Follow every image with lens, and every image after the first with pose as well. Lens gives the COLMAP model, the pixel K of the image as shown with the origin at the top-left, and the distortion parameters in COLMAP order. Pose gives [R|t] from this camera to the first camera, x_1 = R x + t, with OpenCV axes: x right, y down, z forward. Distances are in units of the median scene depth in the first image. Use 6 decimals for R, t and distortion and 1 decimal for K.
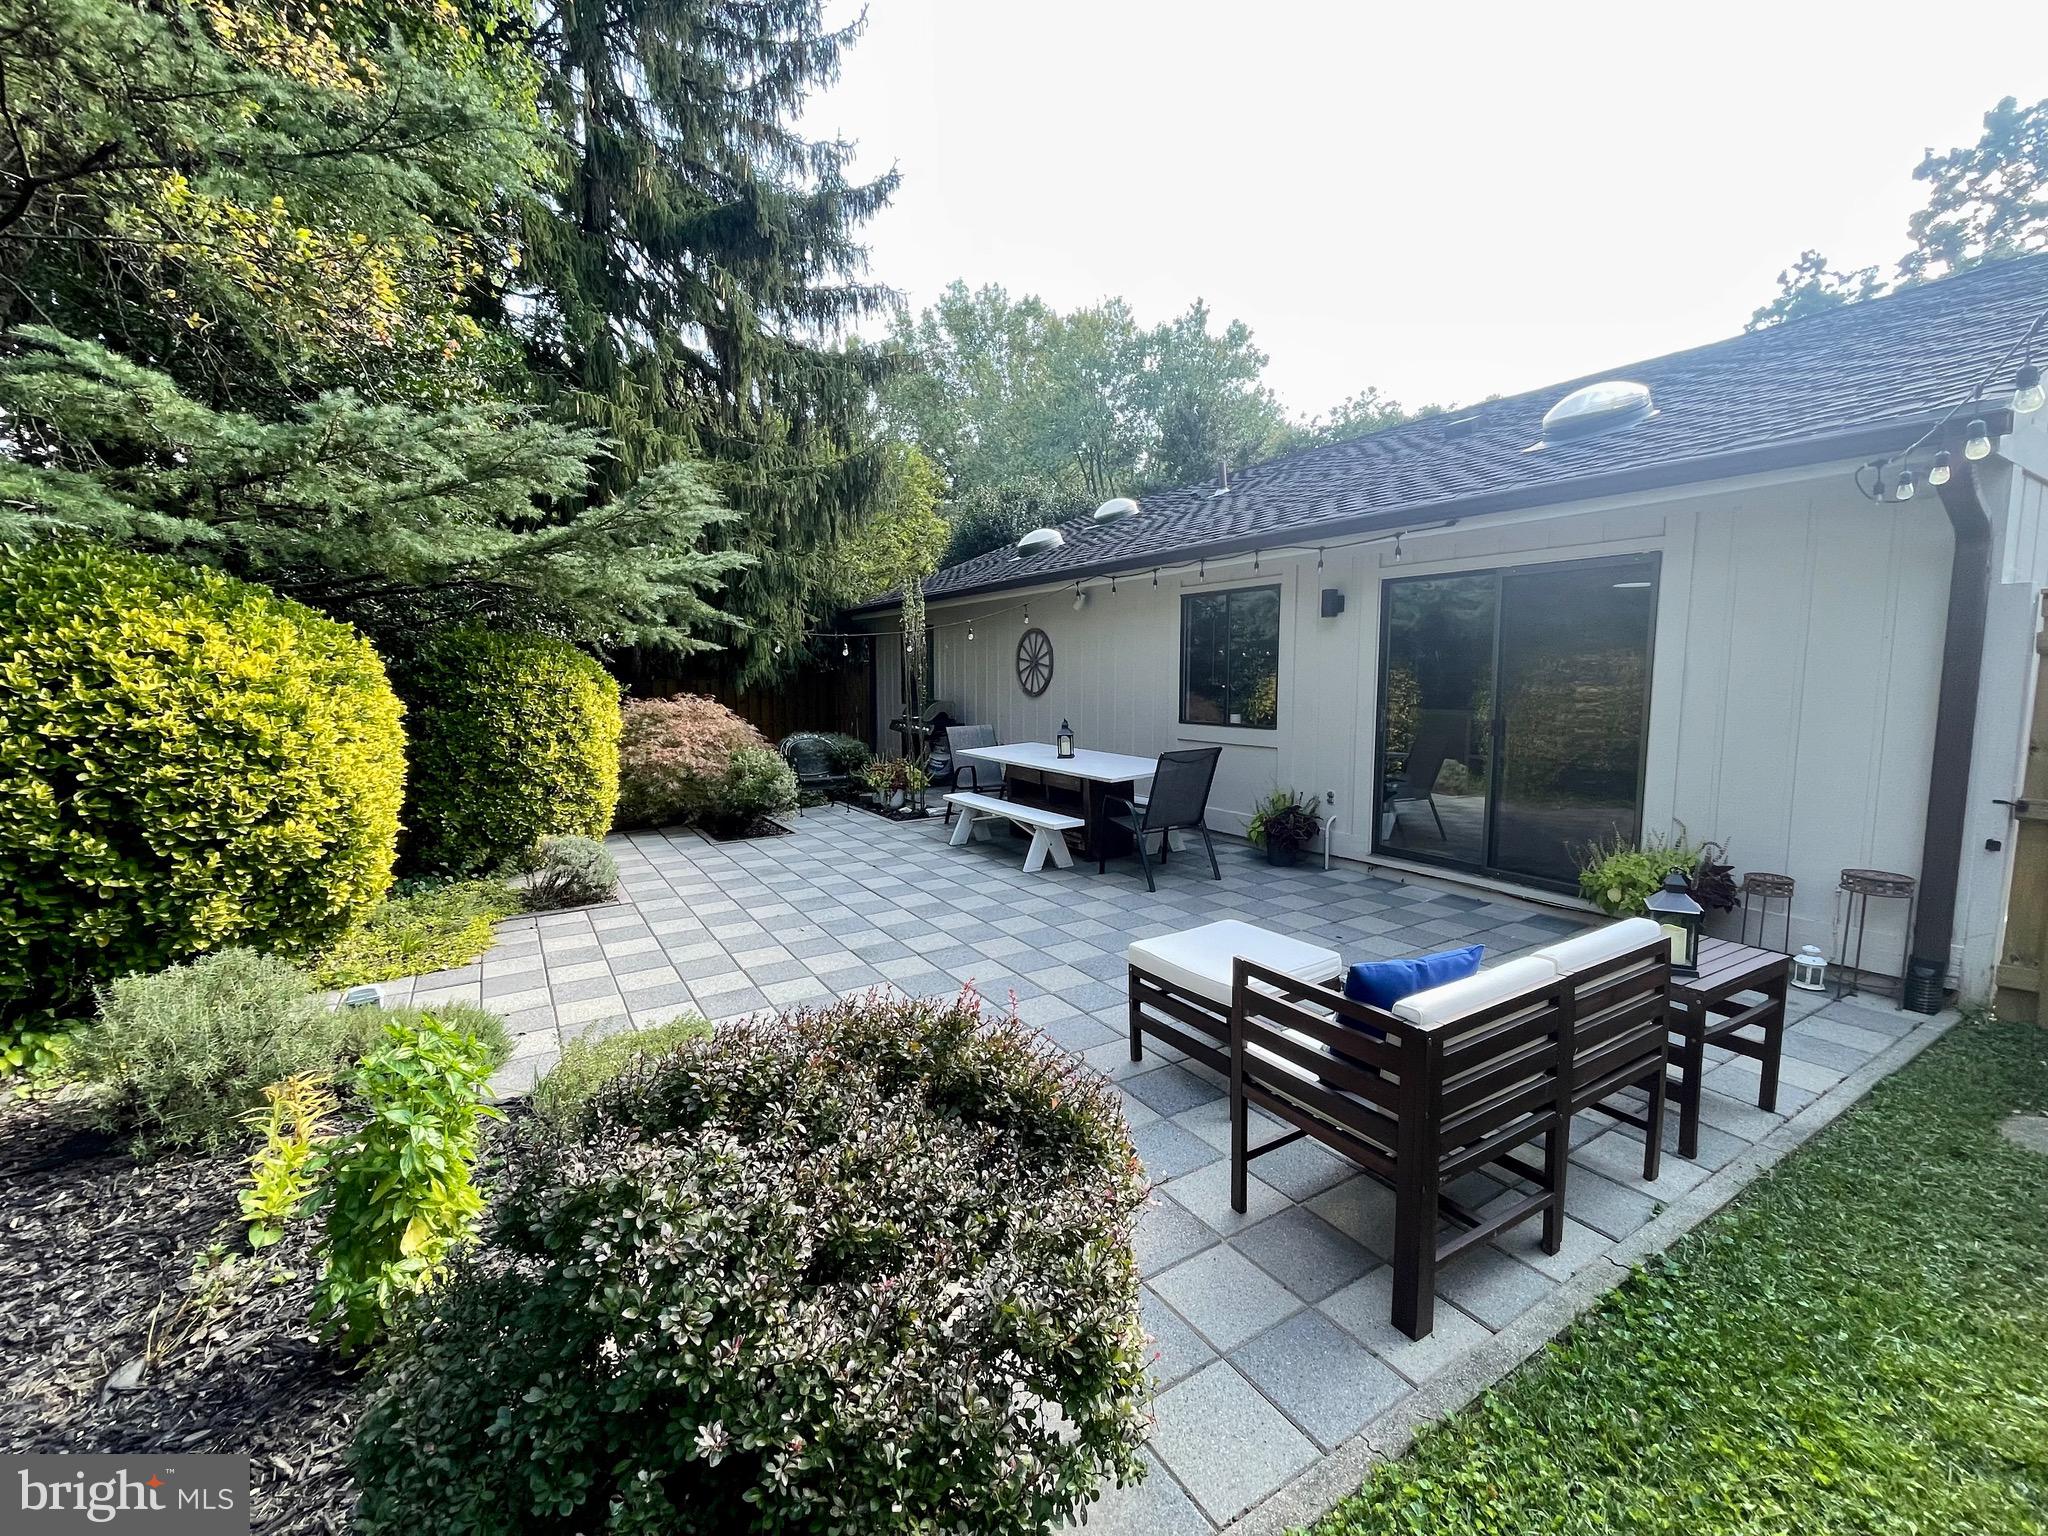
lens RADIAL K [[861.1, 0, 1023.0], [0, 861.1, 761.3], [0, 0, 1]] dist [-0.003767, 0.000362]
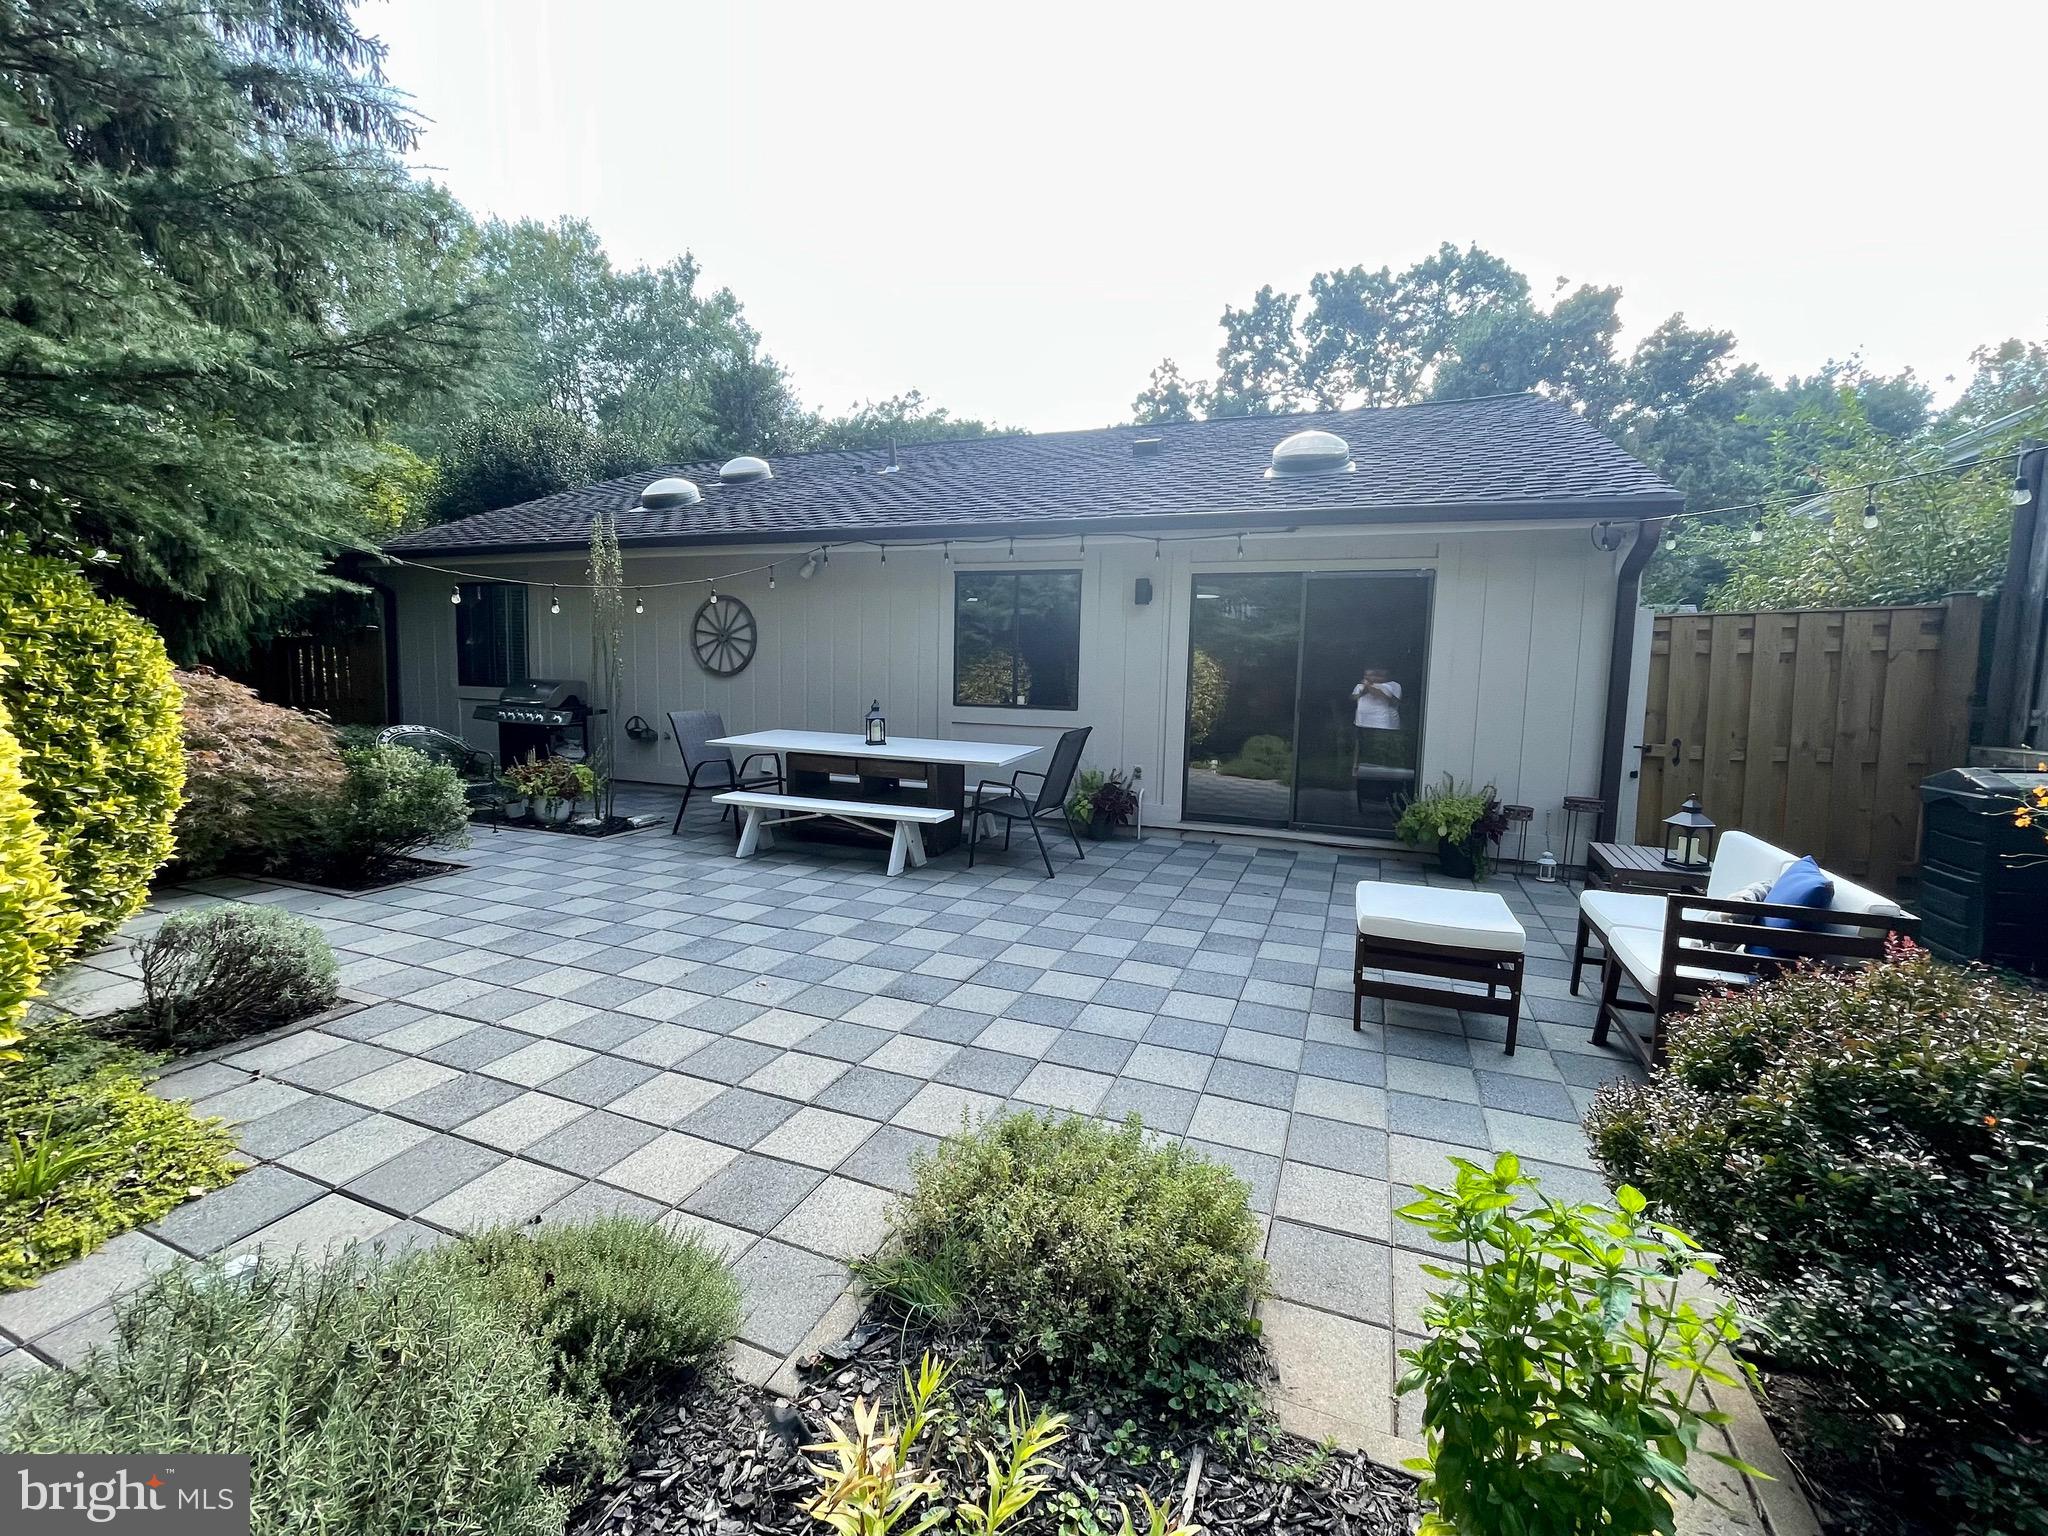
lens RADIAL K [[861.1, 0, 1023.0], [0, 861.1, 761.3], [0, 0, 1]] dist [-0.003767, 0.000362]
pose [[0.800820, -0.041263, 0.597481, -0.337433], [0.035076, 0.999143, 0.021988, -0.000647], [-0.597877, 0.003349, 0.801581, 0.187834]]
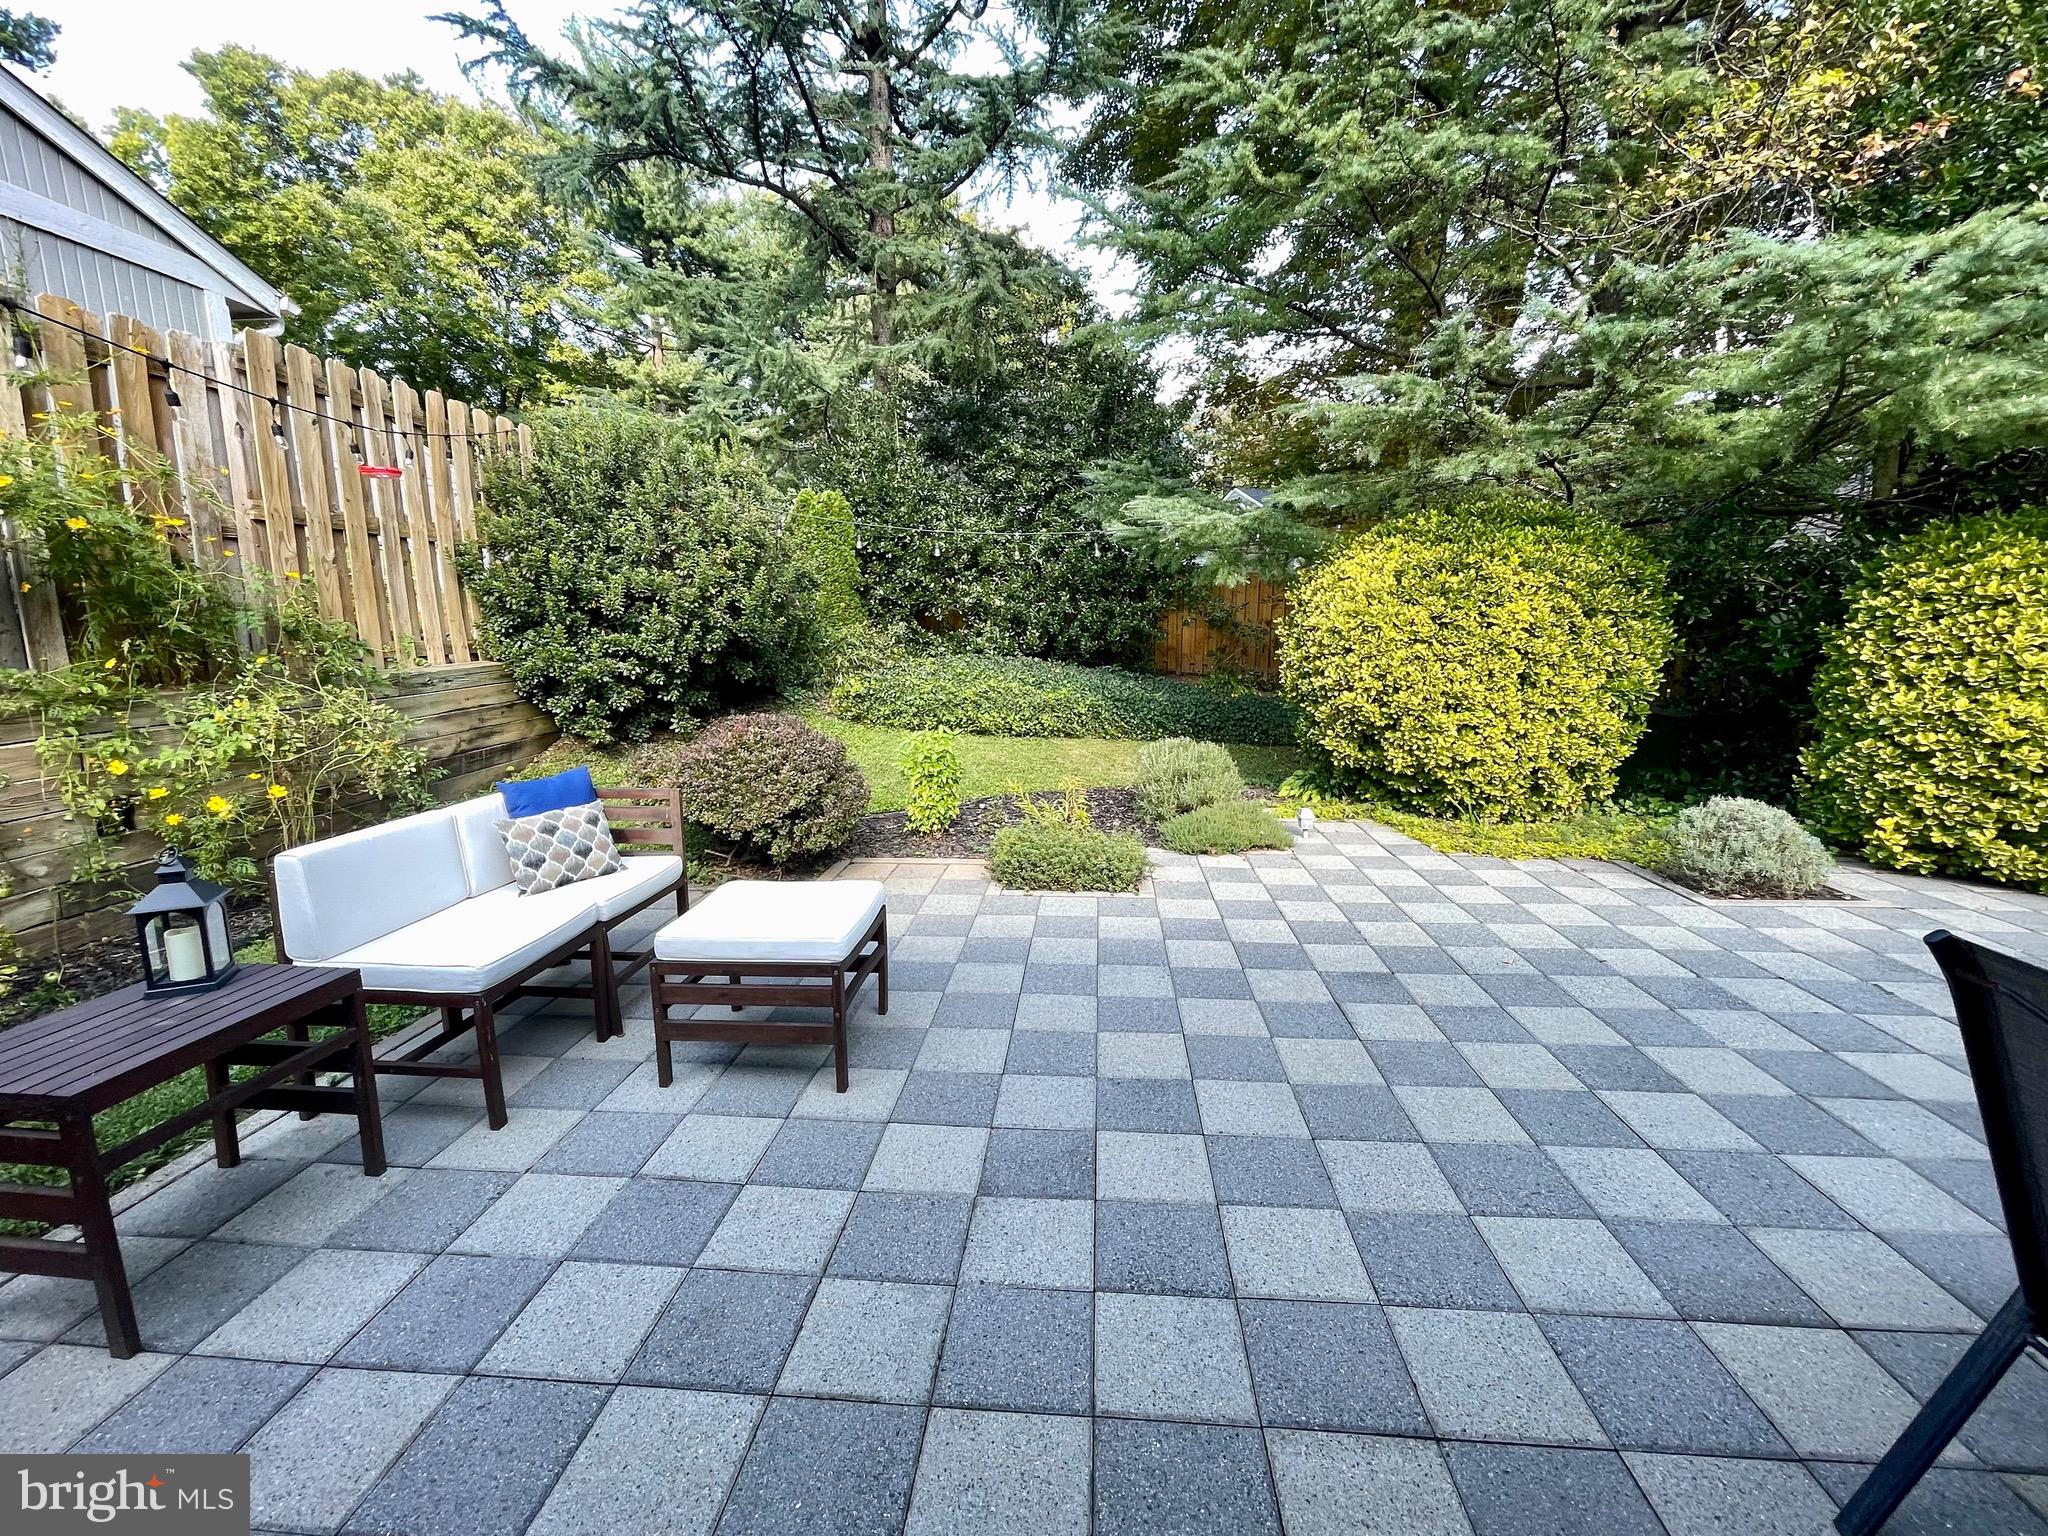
lens RADIAL K [[861.1, 0, 1023.0], [0, 861.1, 761.3], [0, 0, 1]] dist [-0.003767, 0.000362]
pose [[-0.598506, 0.141309, -0.788557, 0.319549], [-0.076943, 0.969630, 0.232156, -0.055961], [0.797415, 0.199621, -0.569457, 0.697352]]
